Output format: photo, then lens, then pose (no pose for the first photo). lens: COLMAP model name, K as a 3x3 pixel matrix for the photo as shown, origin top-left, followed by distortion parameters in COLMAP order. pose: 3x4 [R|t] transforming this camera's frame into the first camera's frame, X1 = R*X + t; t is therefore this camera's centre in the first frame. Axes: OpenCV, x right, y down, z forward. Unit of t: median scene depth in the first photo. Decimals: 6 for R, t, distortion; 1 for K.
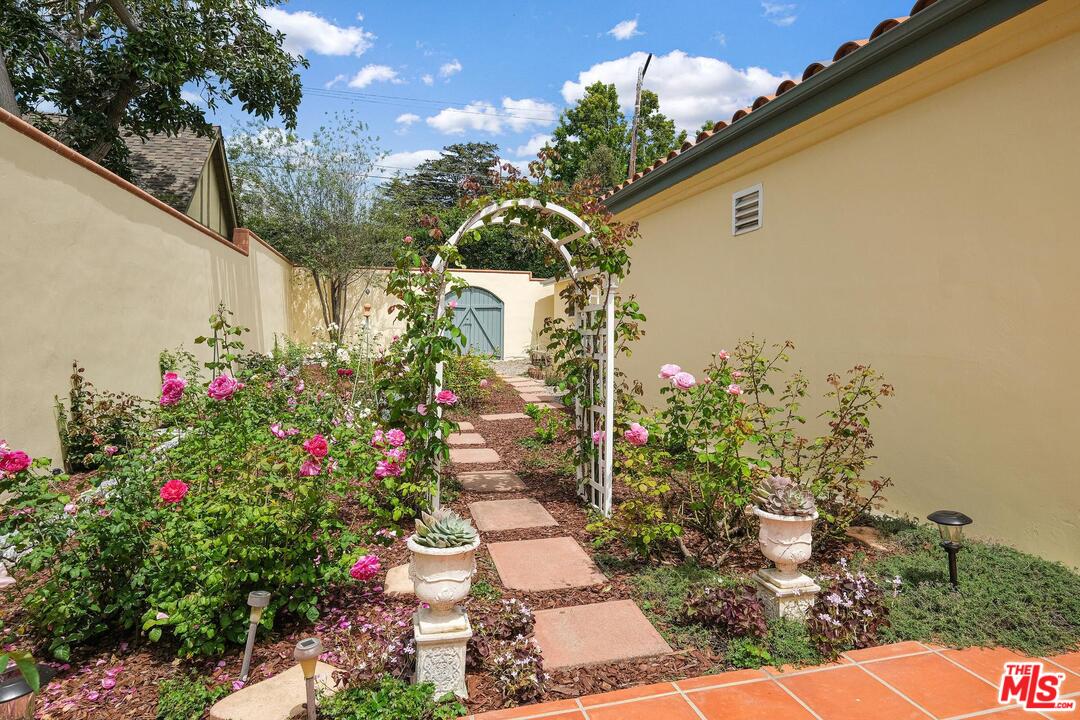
lens RADIAL K [[599.4, 0, 542.6], [0, 599.4, 339.1], [0, 0, 1]] dist [-0.002917, -0.000632]
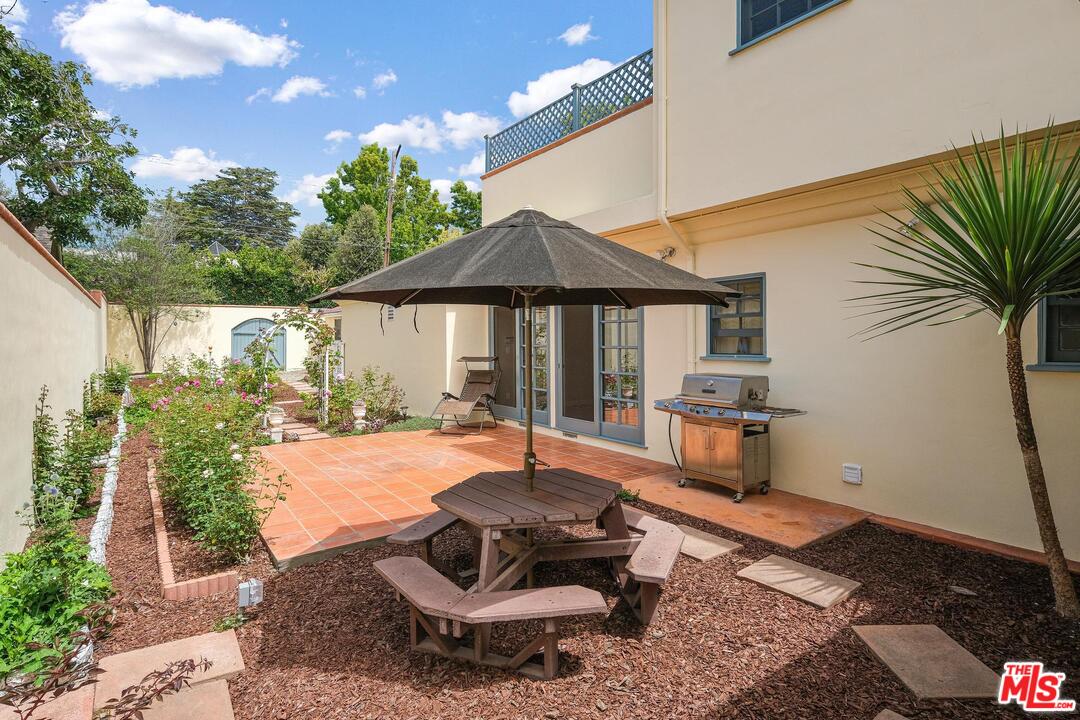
lens RADIAL K [[599.4, 0, 542.6], [0, 599.4, 339.1], [0, 0, 1]] dist [-0.002917, -0.000632]
pose [[0.941454, -0.010750, 0.336969, 0.028627], [0.014646, 0.999852, -0.009024, -0.021590], [-0.336822, 0.013431, 0.941473, -0.530300]]
